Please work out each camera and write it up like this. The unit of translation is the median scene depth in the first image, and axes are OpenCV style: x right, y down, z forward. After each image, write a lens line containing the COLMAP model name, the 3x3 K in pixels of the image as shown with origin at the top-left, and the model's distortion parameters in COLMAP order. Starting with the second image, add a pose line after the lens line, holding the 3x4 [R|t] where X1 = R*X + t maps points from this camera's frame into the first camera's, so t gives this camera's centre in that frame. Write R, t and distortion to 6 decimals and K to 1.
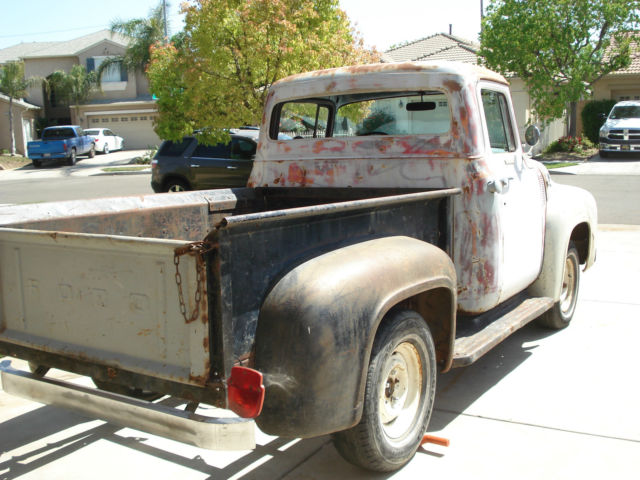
lens RADIAL K [[728.1, 0, 318.0], [0, 728.1, 238.7], [0, 0, 1]] dist [-0.095729, 0.000000]
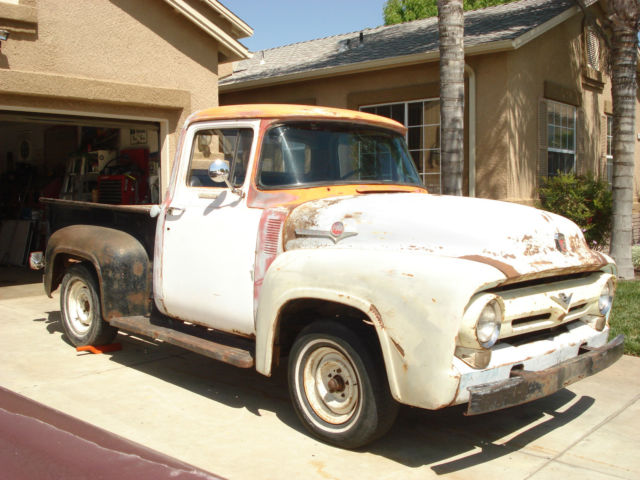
lens RADIAL K [[728.1, 0, 318.0], [0, 728.1, 238.5], [0, 0, 1]] dist [-0.095729, 0.000000]
pose [[-0.199290, 0.100100, -0.974815, 1.388004], [-0.141939, 0.981330, 0.129787, -0.224923], [0.969607, 0.164229, -0.181361, 1.484900]]
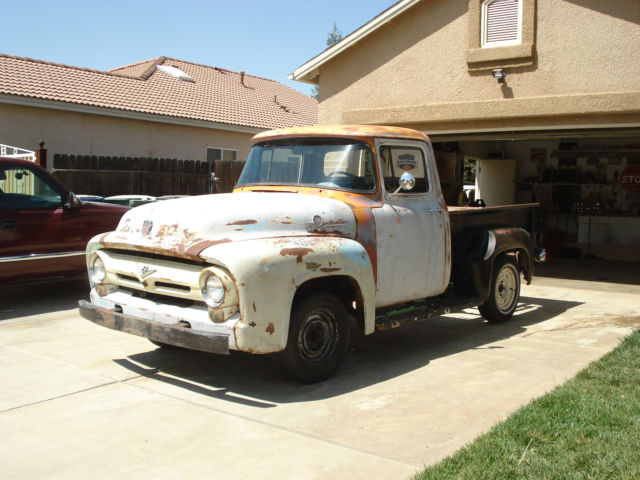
lens RADIAL K [[728.1, 0, 320.9], [0, 728.1, 239.1], [0, 0, 1]] dist [-0.095729, 0.000000]
pose [[-0.987249, 0.007396, 0.159010, -0.095860], [0.040456, 0.977778, 0.205701, -0.366530], [-0.153955, 0.209511, -0.965610, 2.786923]]
